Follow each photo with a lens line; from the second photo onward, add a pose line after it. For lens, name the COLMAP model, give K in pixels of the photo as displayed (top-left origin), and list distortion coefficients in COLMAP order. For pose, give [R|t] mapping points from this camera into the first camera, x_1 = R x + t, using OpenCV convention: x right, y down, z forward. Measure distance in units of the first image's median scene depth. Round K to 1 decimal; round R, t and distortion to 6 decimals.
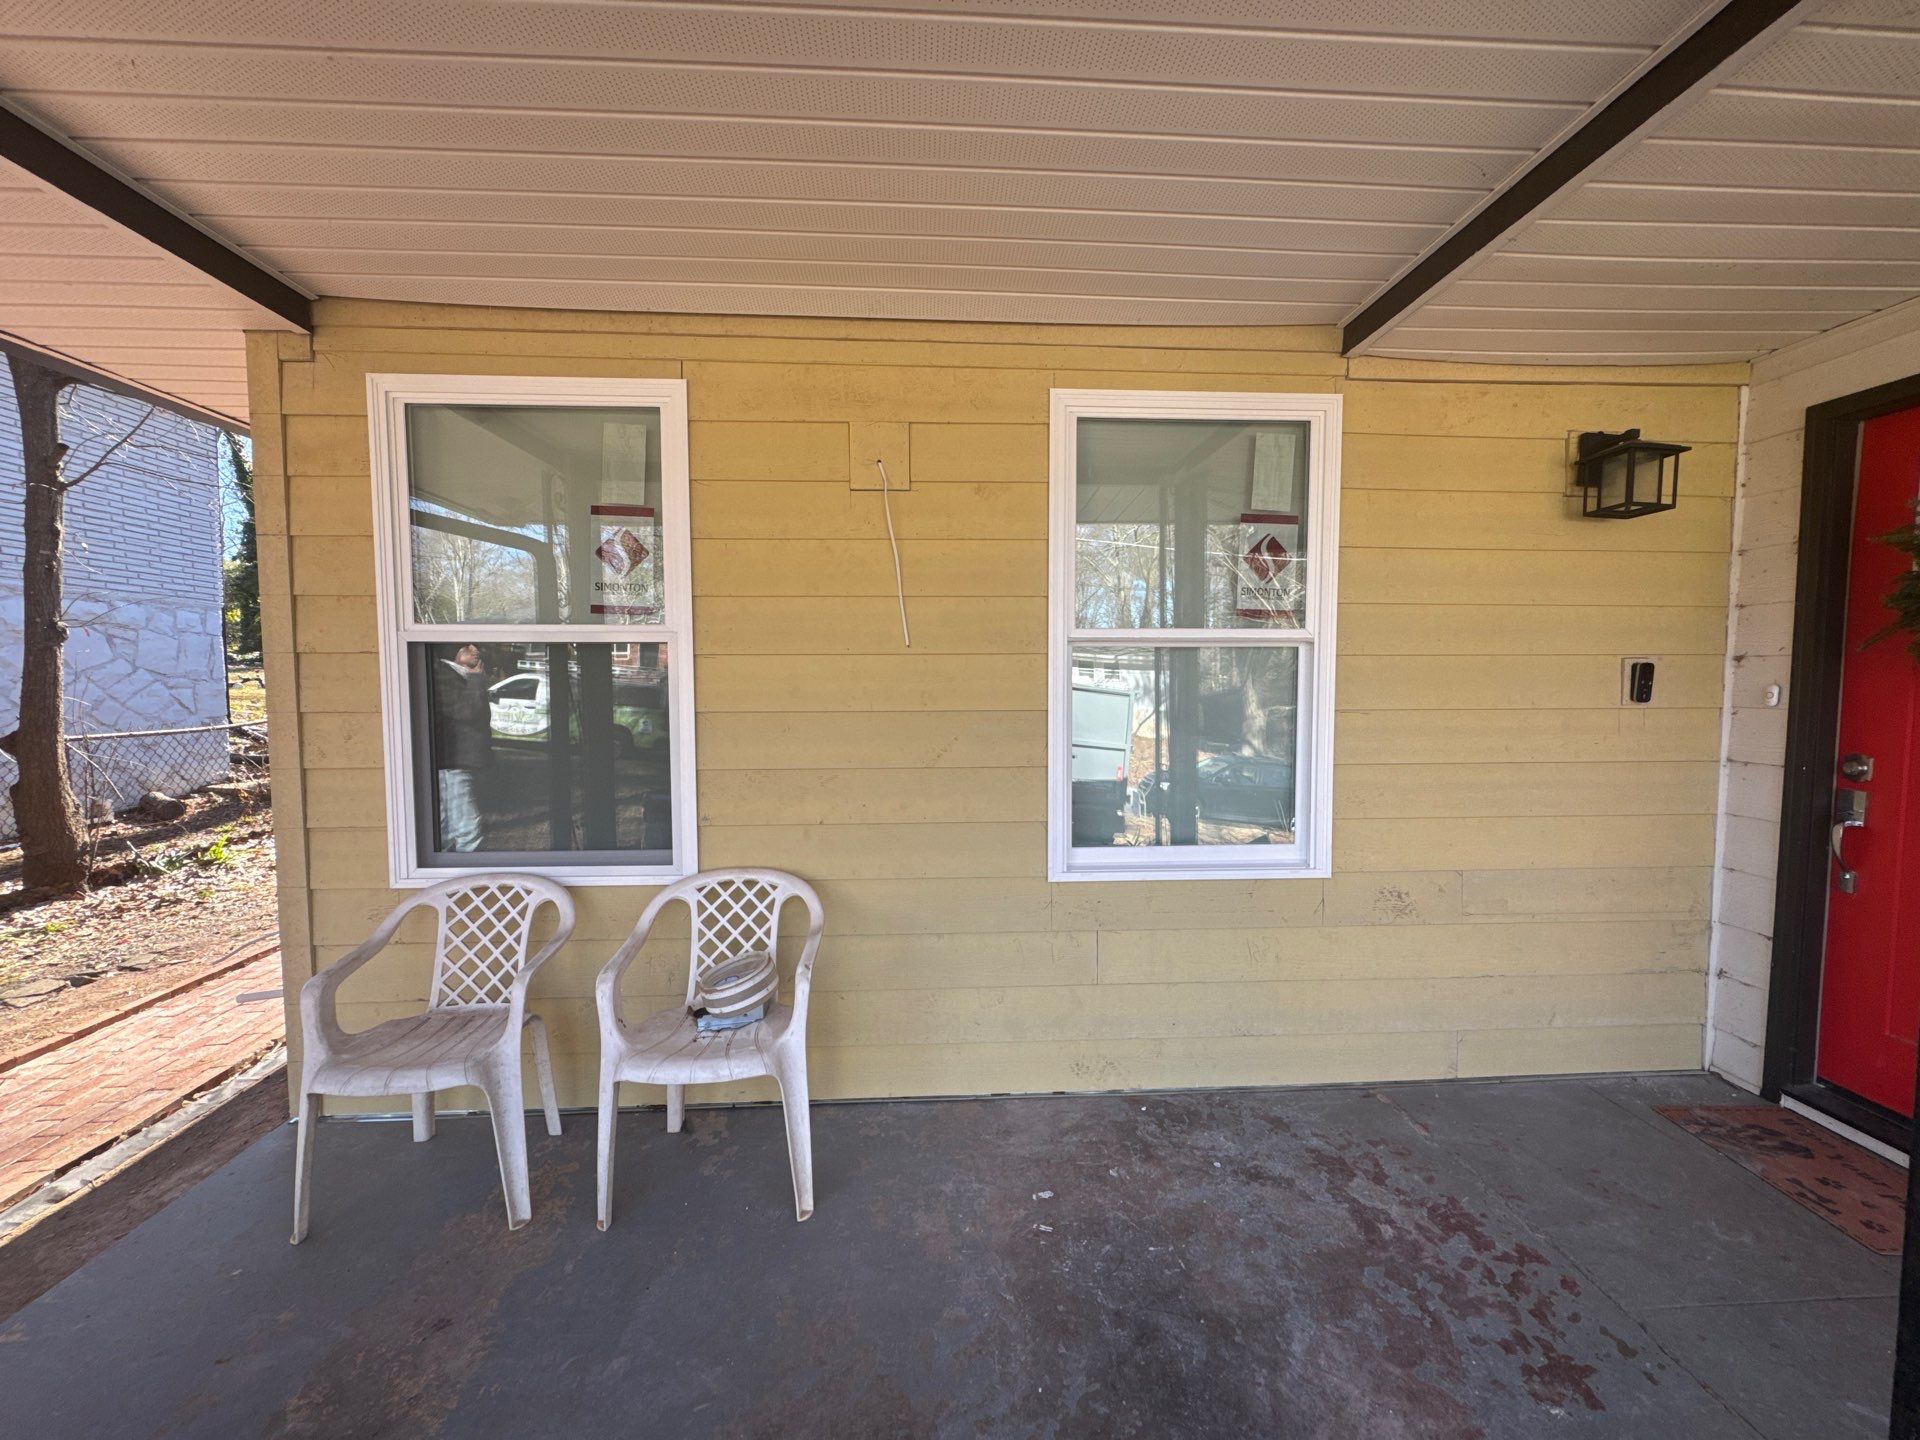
lens RADIAL K [[756.4, 0, 958.1], [0, 756.4, 723.1], [0, 0, 1]] dist [-0.002146, 0.000827]
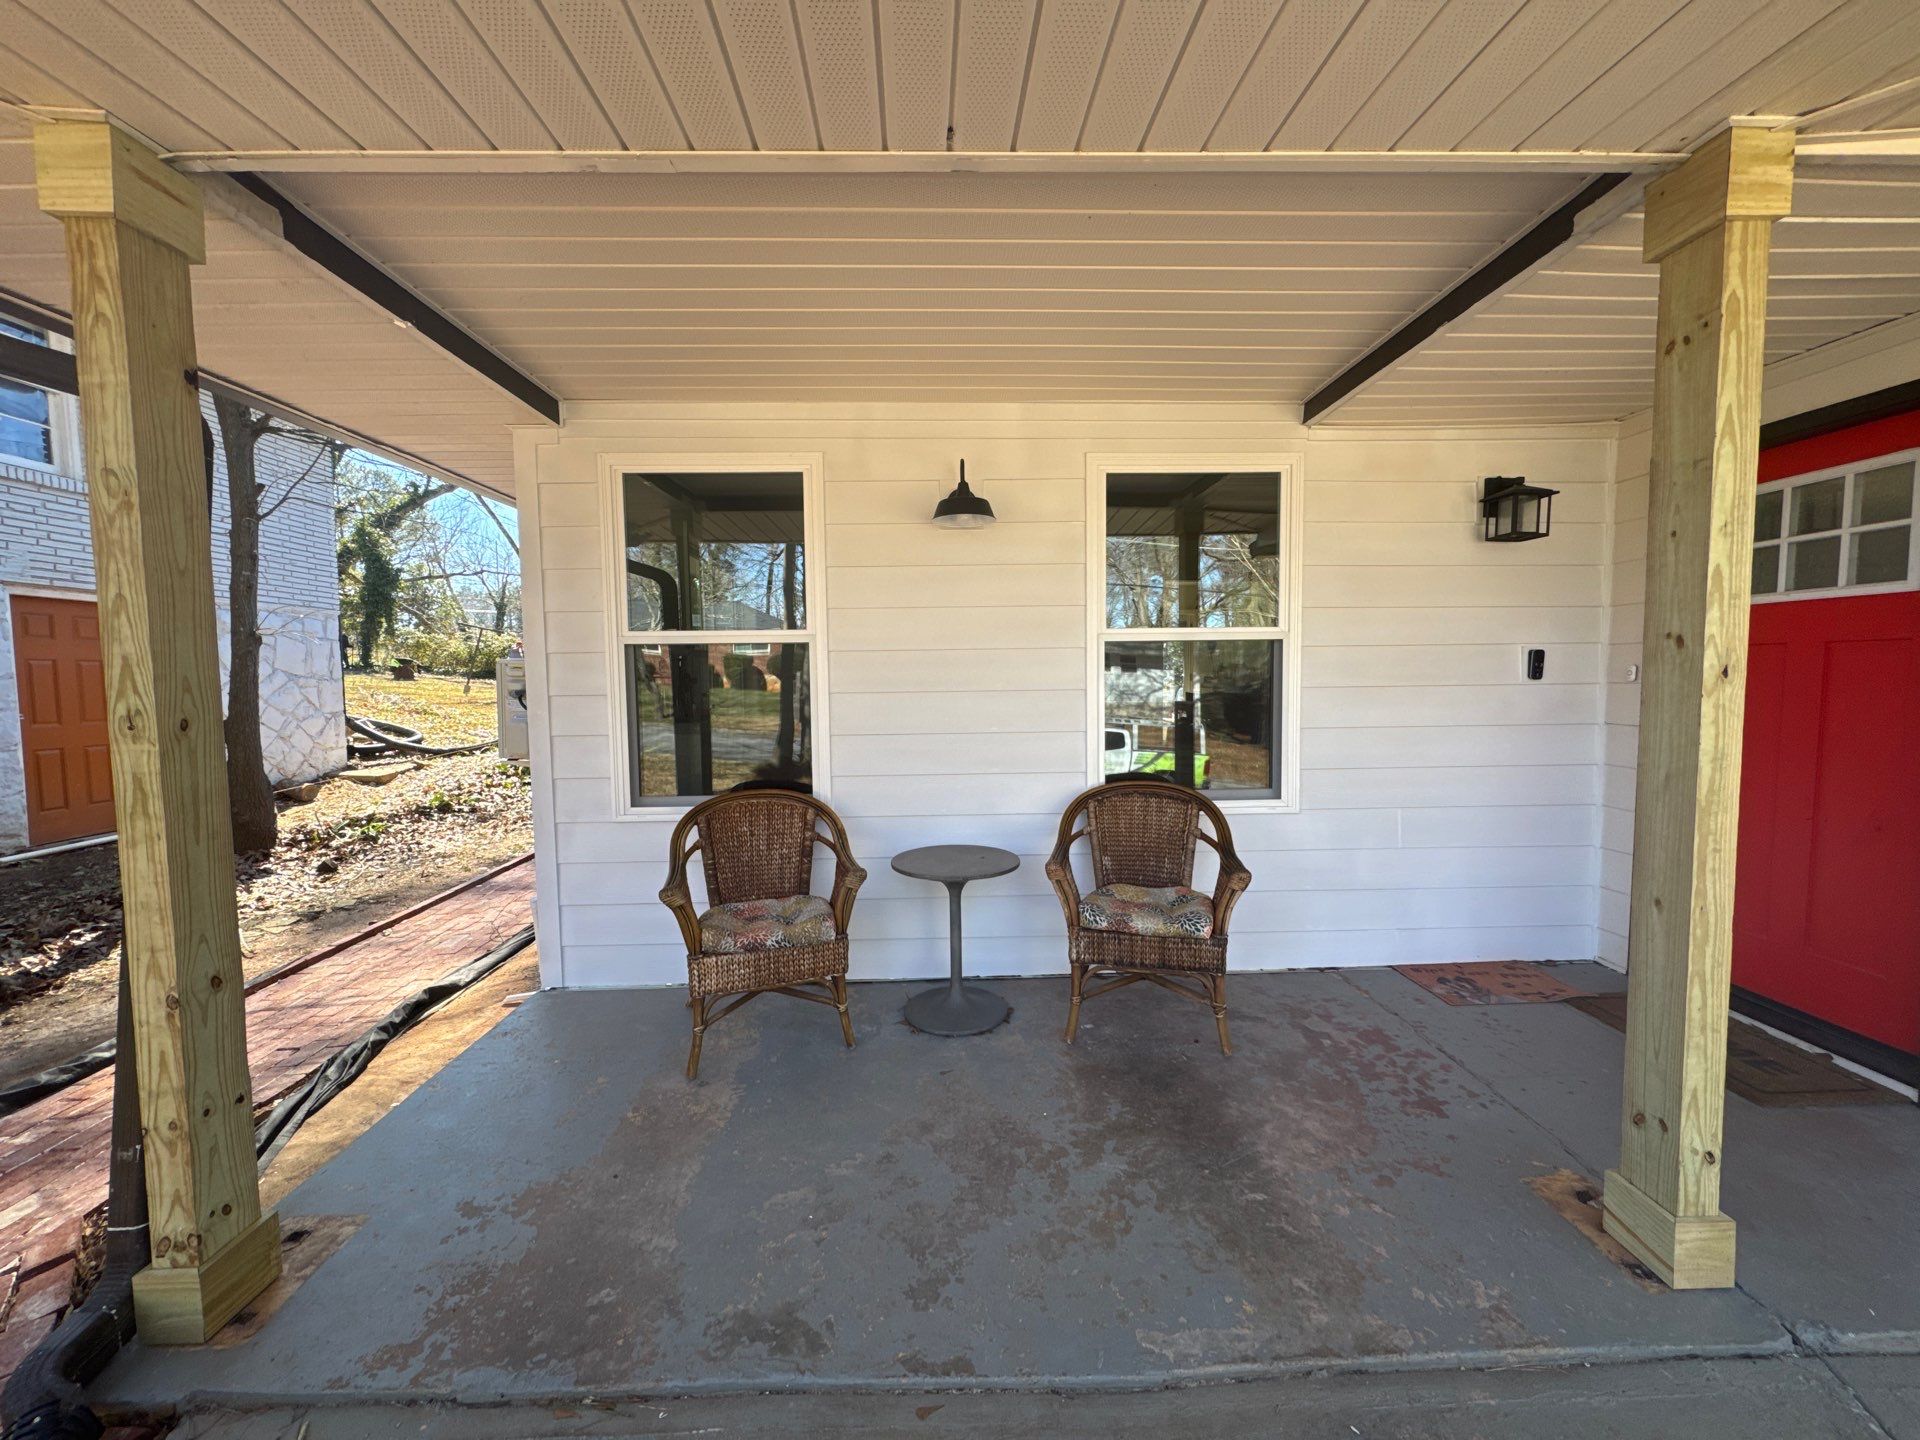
lens RADIAL K [[764.0, 0, 953.8], [0, 764.0, 725.6], [0, 0, 1]] dist [-0.003538, 0.000504]
pose [[0.999619, -0.007663, -0.026509, -0.086601], [0.007813, 0.999954, 0.005555, 0.040932], [0.026465, -0.005760, 0.999633, -0.396149]]
